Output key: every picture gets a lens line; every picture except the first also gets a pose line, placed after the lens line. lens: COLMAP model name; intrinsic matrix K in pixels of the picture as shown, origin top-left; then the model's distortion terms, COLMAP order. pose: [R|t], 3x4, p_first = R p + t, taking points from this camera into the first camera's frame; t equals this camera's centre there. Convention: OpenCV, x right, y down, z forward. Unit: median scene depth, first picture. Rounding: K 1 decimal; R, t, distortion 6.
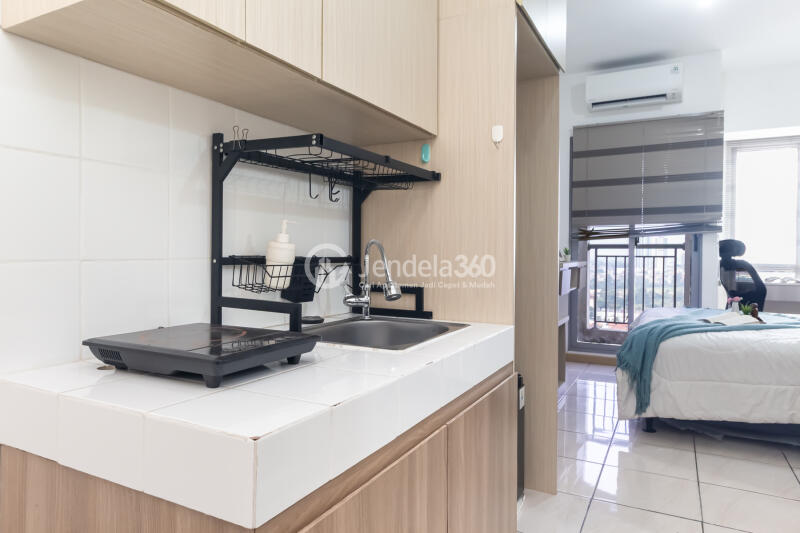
lens RADIAL K [[513.4, 0, 399.6], [0, 513.4, 267.5], [0, 0, 1]] dist [0.000517, -0.000206]
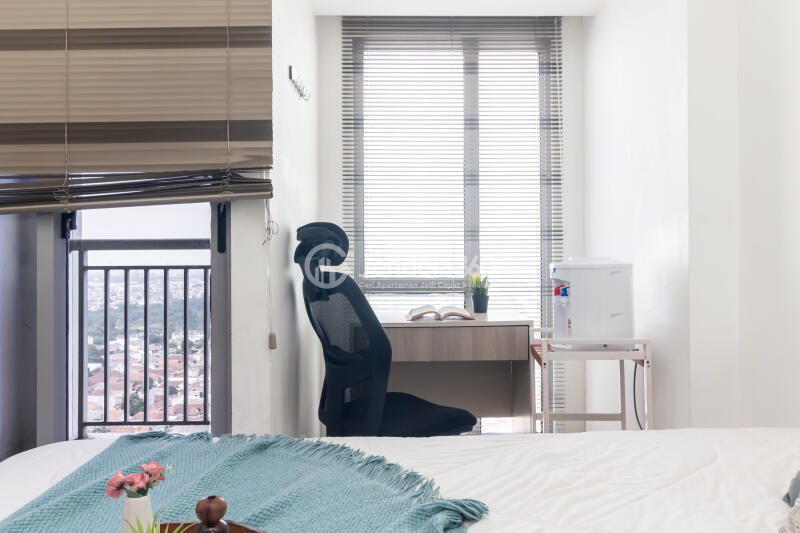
lens RADIAL K [[663.9, 0, 399.8], [0, 663.9, 264.5], [0, 0, 1]] dist [-0.000507, 0.000191]
pose [[0.874718, -0.015409, 0.484388, 0.446230], [0.026463, 0.999522, -0.015991, -0.012244], [-0.483910, 0.026806, 0.874707, 0.518054]]
